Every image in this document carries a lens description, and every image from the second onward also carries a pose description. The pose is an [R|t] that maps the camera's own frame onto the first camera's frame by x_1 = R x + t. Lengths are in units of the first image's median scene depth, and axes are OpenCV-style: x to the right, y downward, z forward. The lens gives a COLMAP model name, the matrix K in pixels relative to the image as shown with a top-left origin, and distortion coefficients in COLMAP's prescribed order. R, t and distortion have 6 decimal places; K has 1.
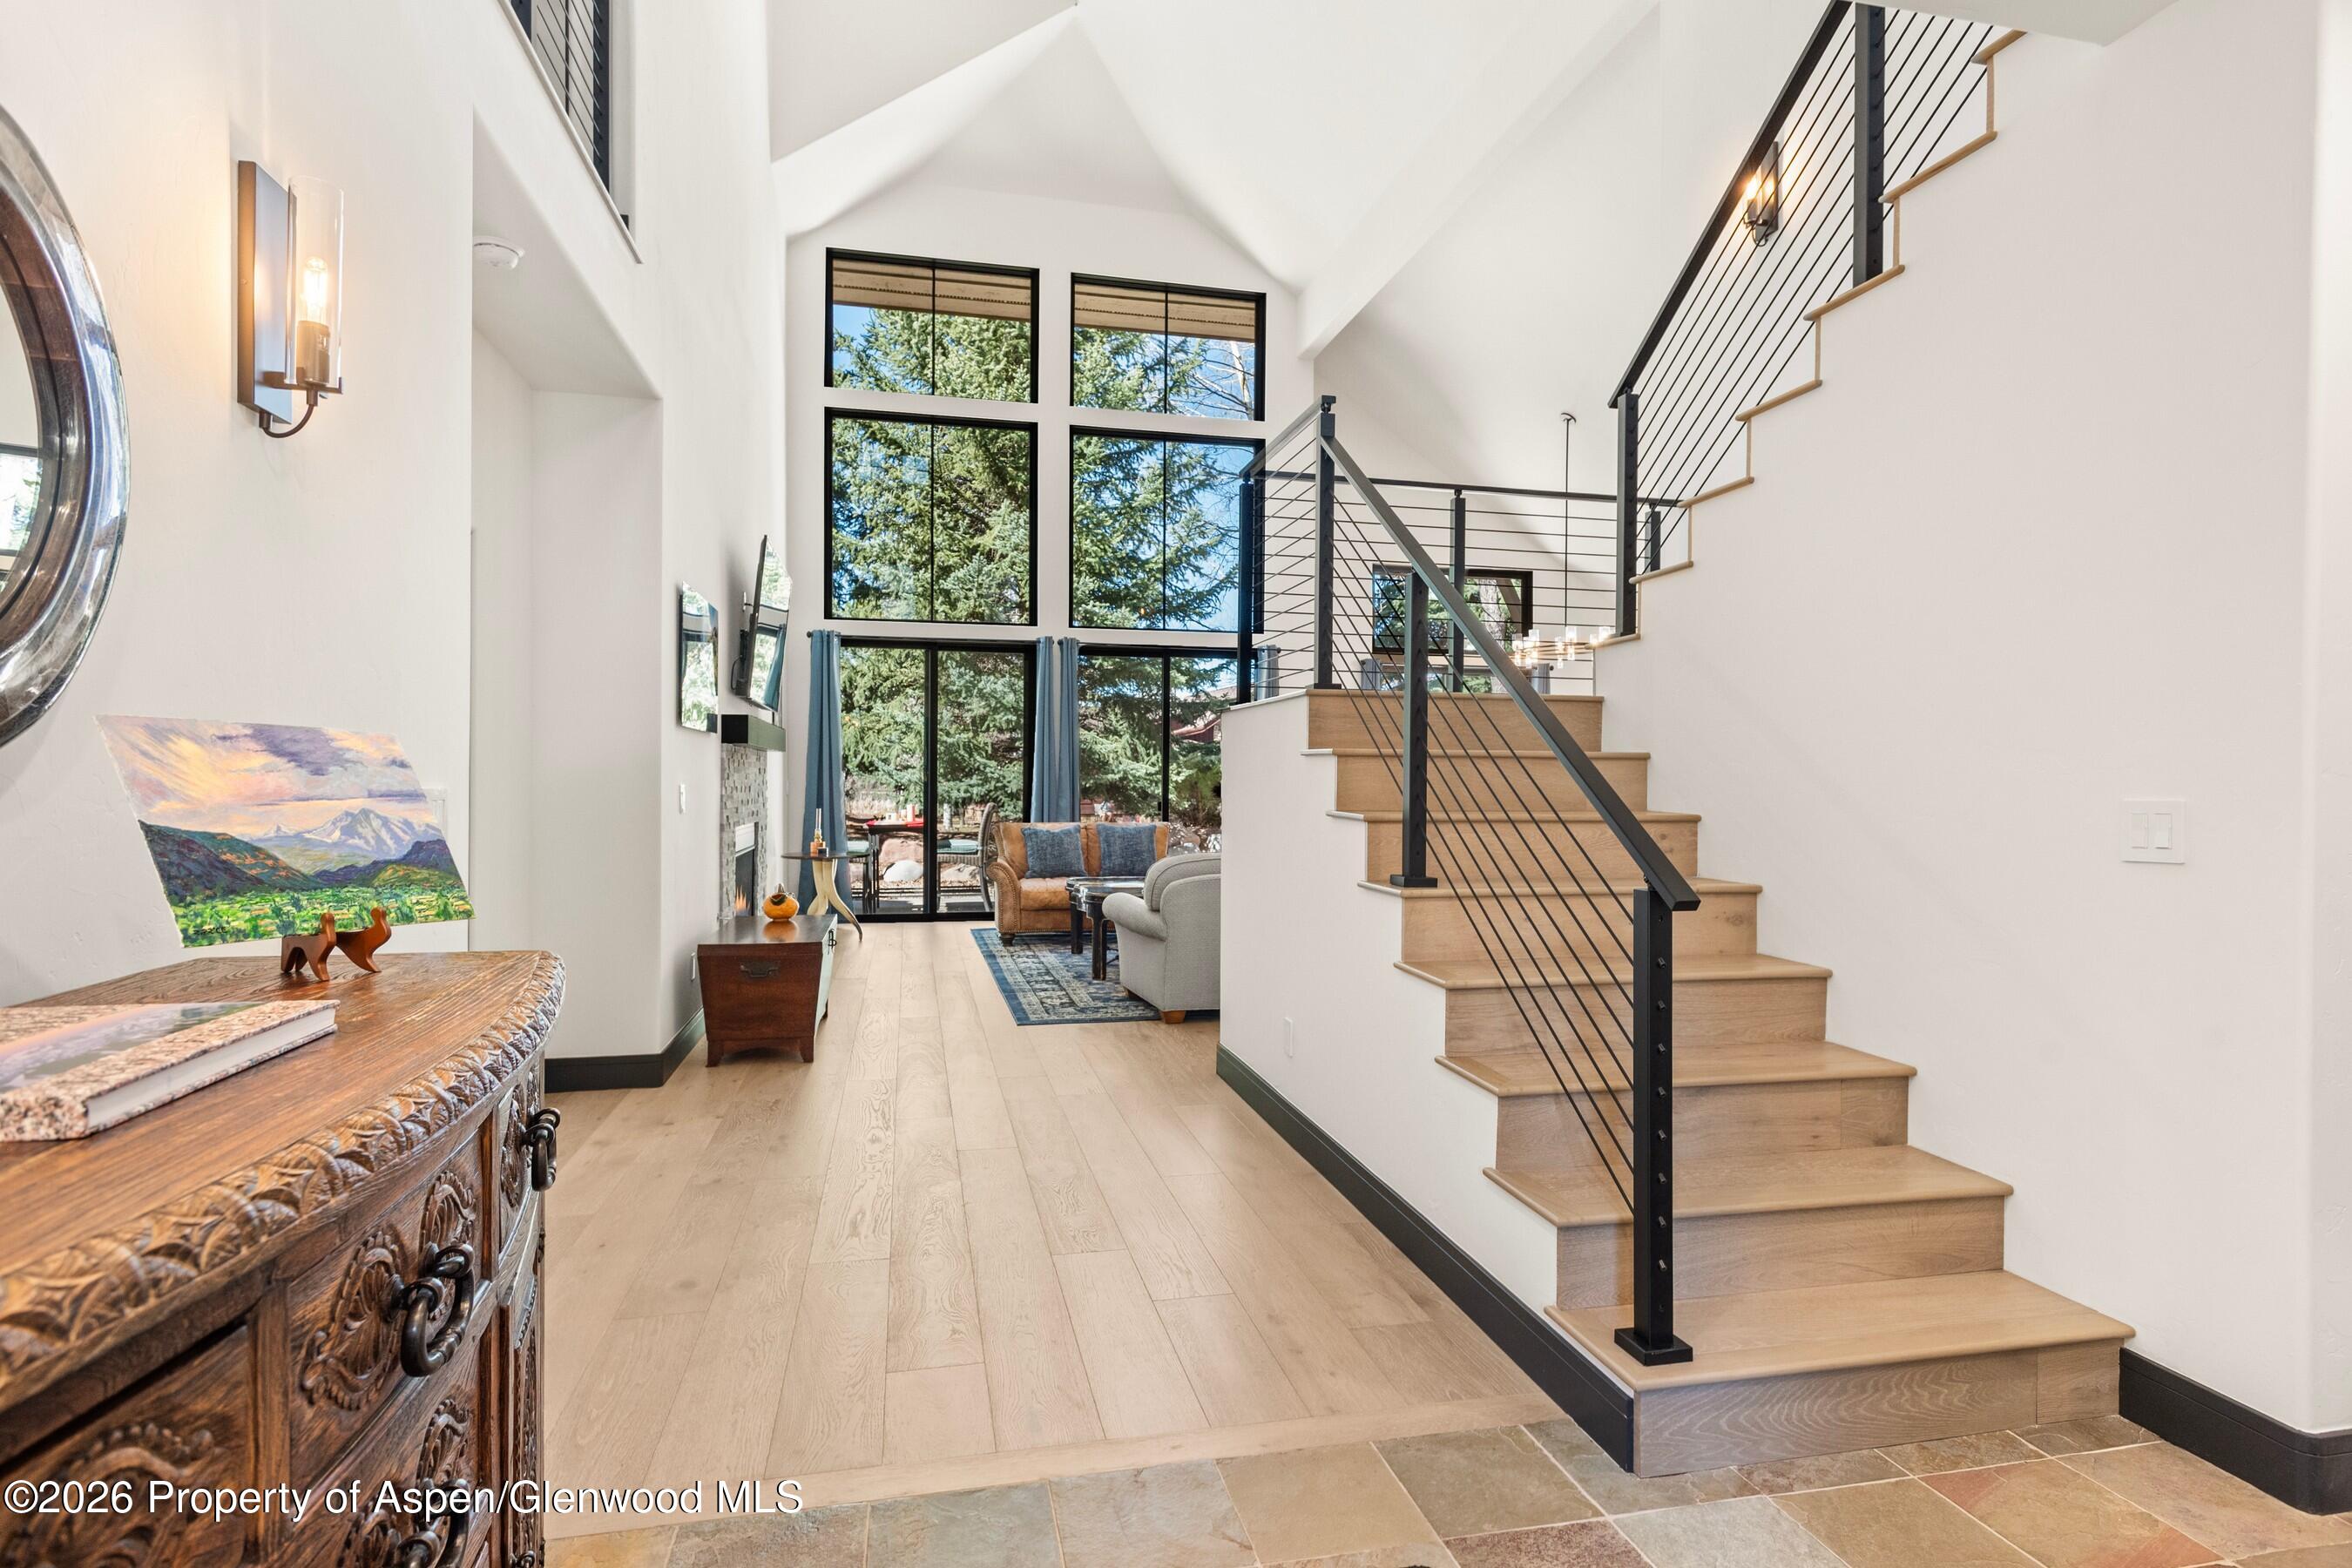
lens RADIAL K [[1233.3, 0, 1205.6], [0, 1233.3, 814.7], [0, 0, 1]] dist [0.015149, 0.000556]
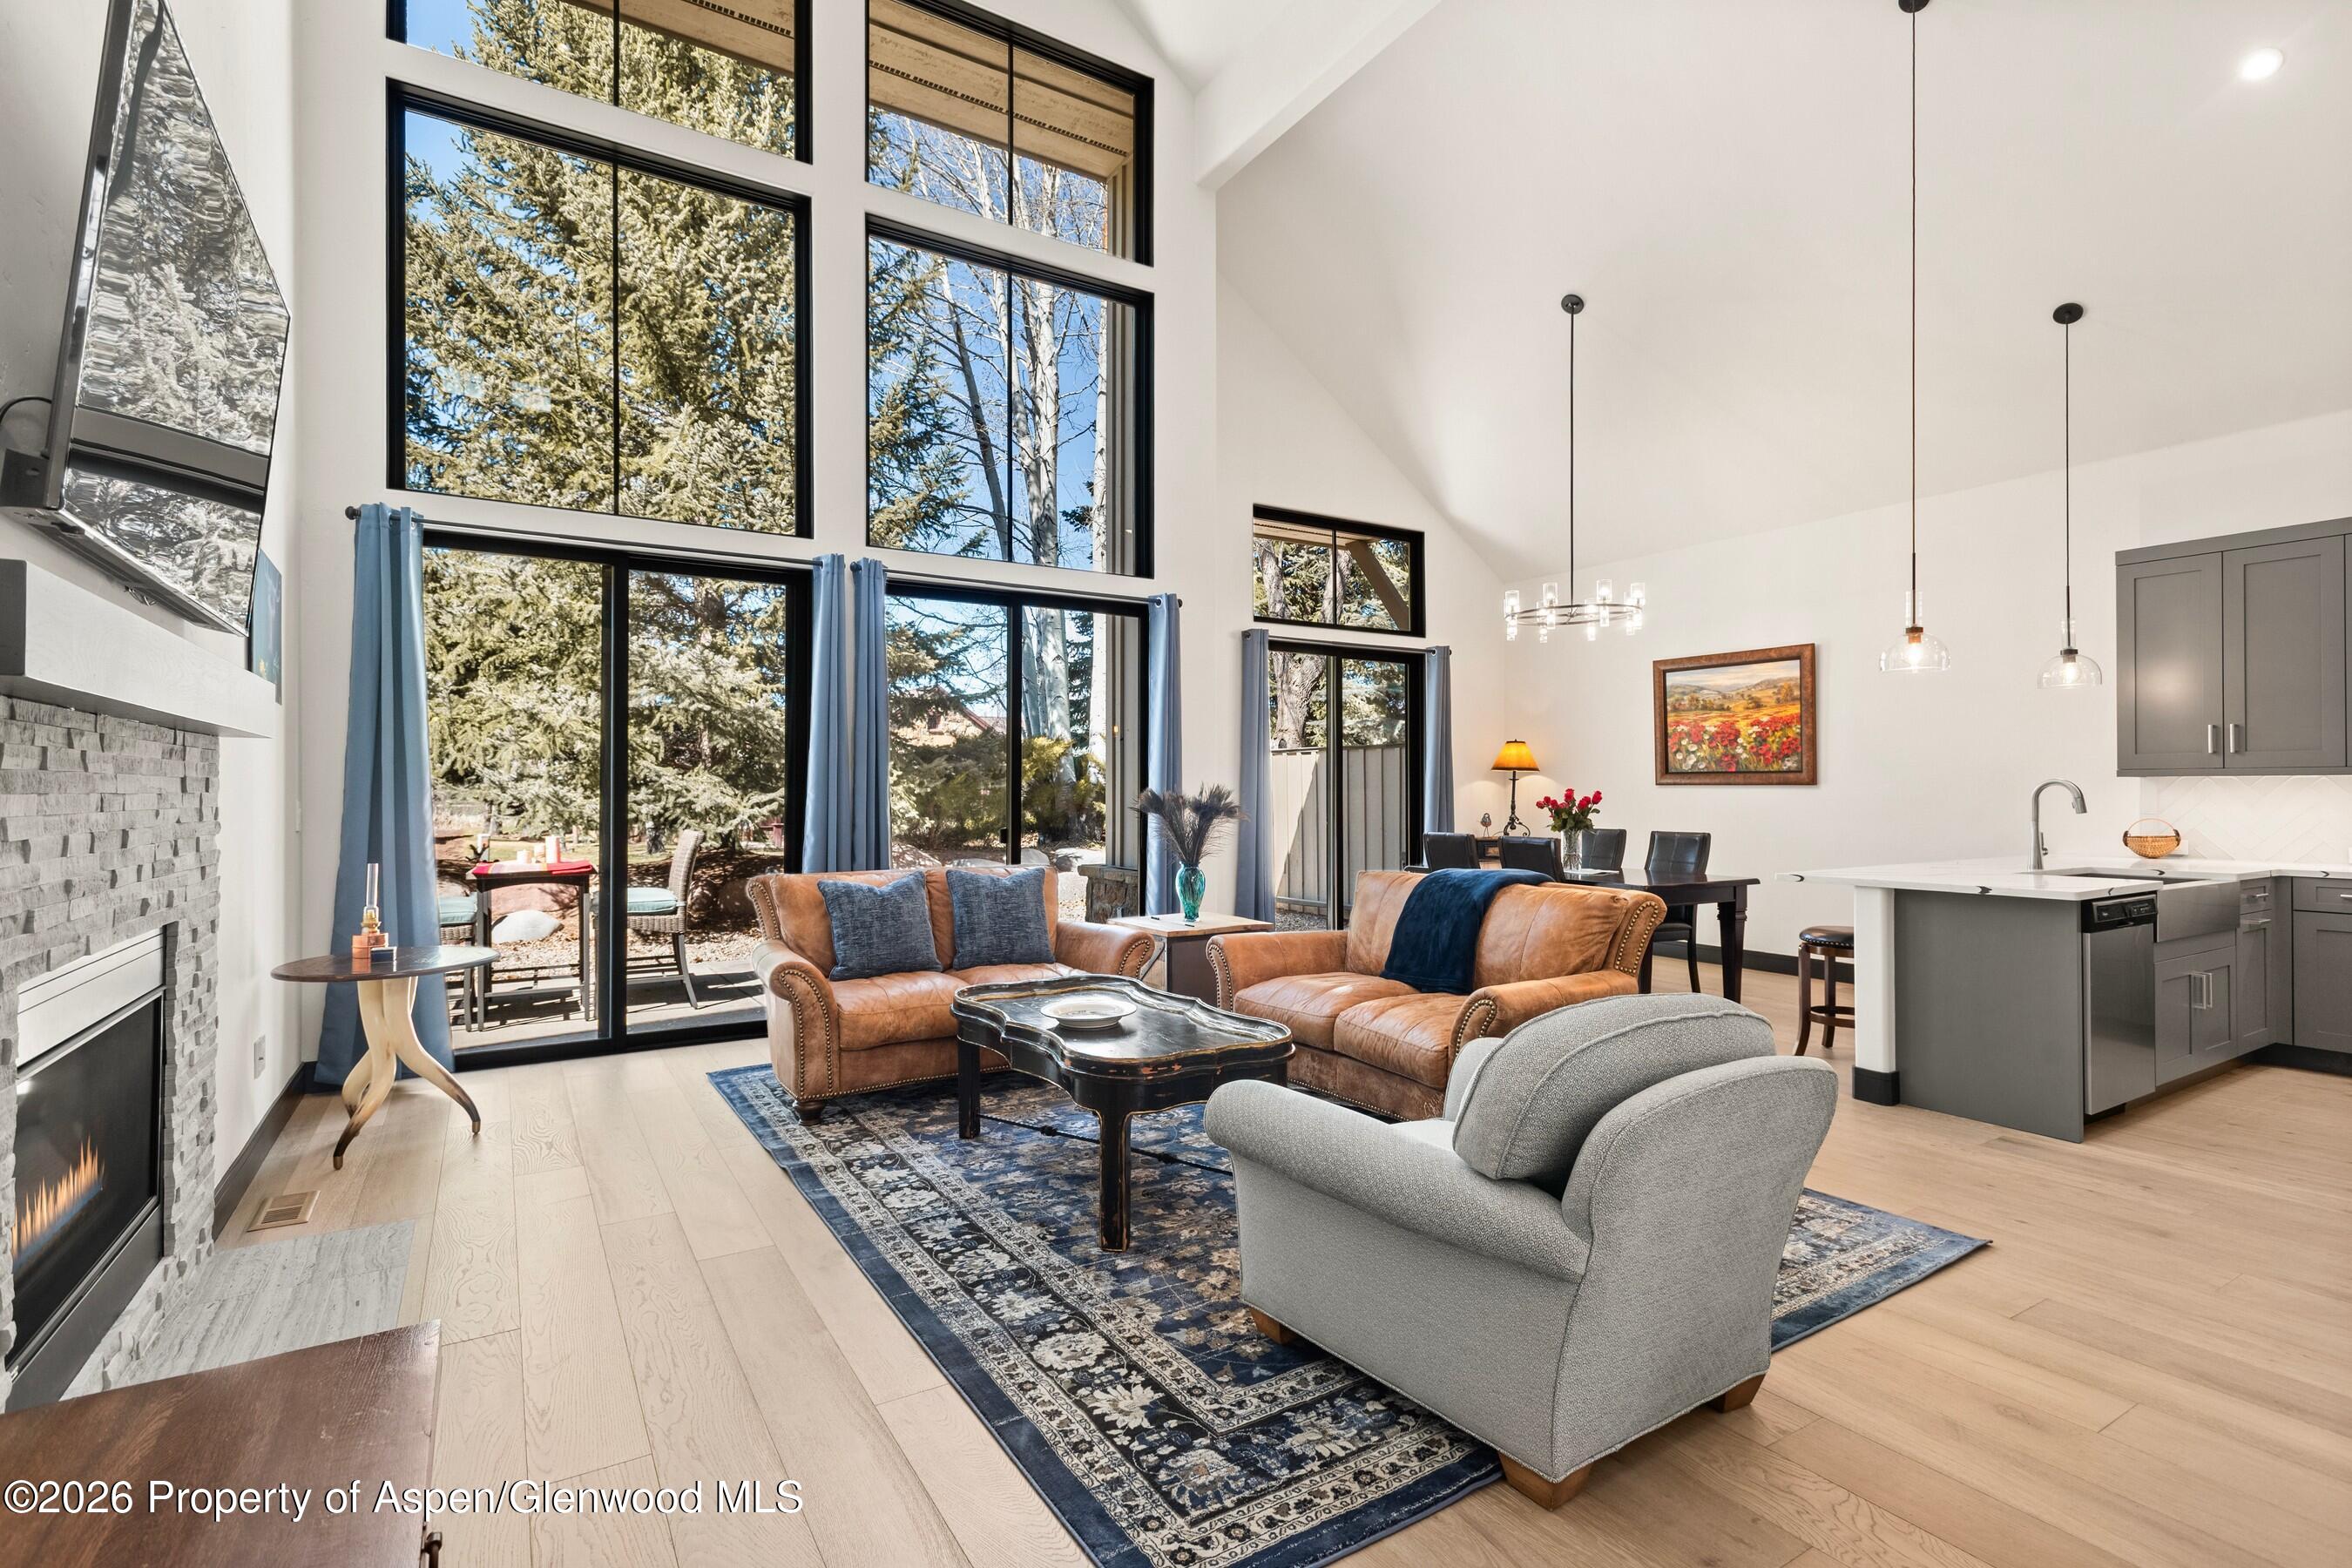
lens RADIAL K [[1111.4, 0, 1193.1], [0, 1111.4, 784.7], [0, 0, 1]] dist [0.017623, -0.004855]
pose [[0.947305, -0.004981, 0.320293, -0.135737], [0.014715, 0.999500, -0.027978, -0.016245], [-0.319994, 0.031217, 0.946905, 0.434974]]
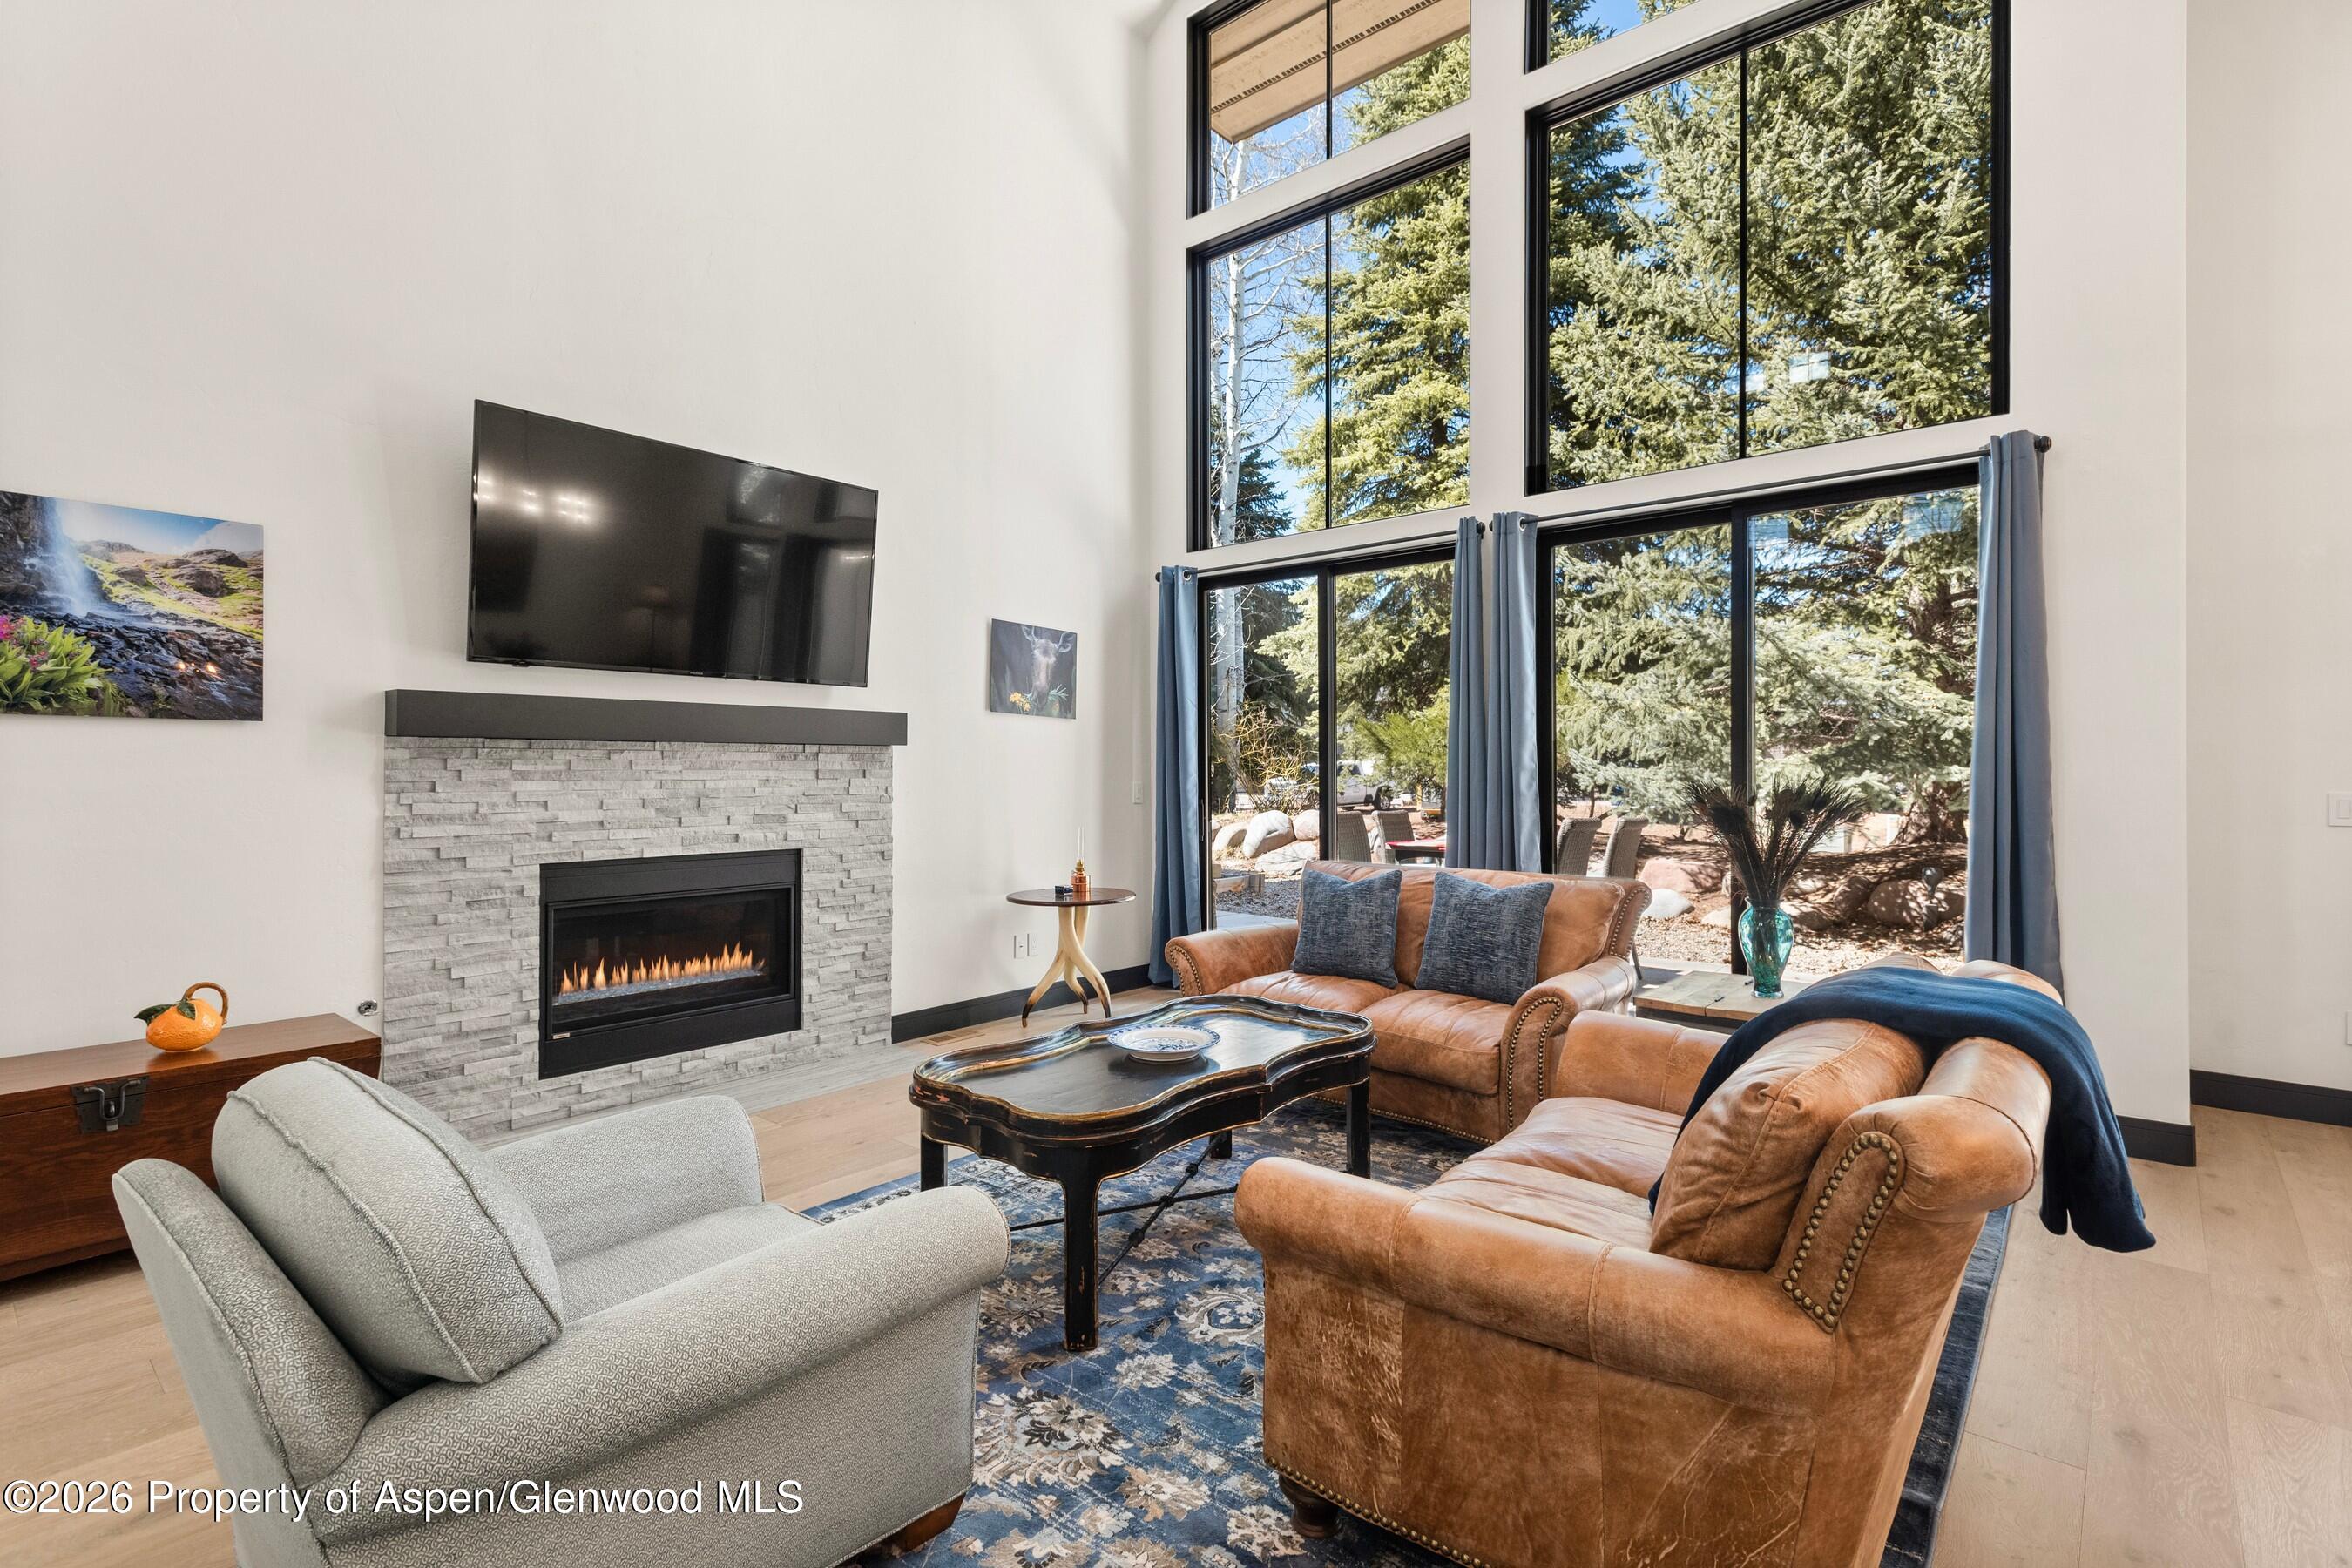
lens RADIAL K [[1111.4, 0, 1177.2], [0, 1111.4, 779.1], [0, 0, 1]] dist [0.017623, -0.004855]
pose [[0.581729, 0.001170, -0.813382, 0.193982], [-0.018075, 0.999771, -0.011489, -0.022203], [0.813182, 0.021385, 0.581617, 0.608206]]
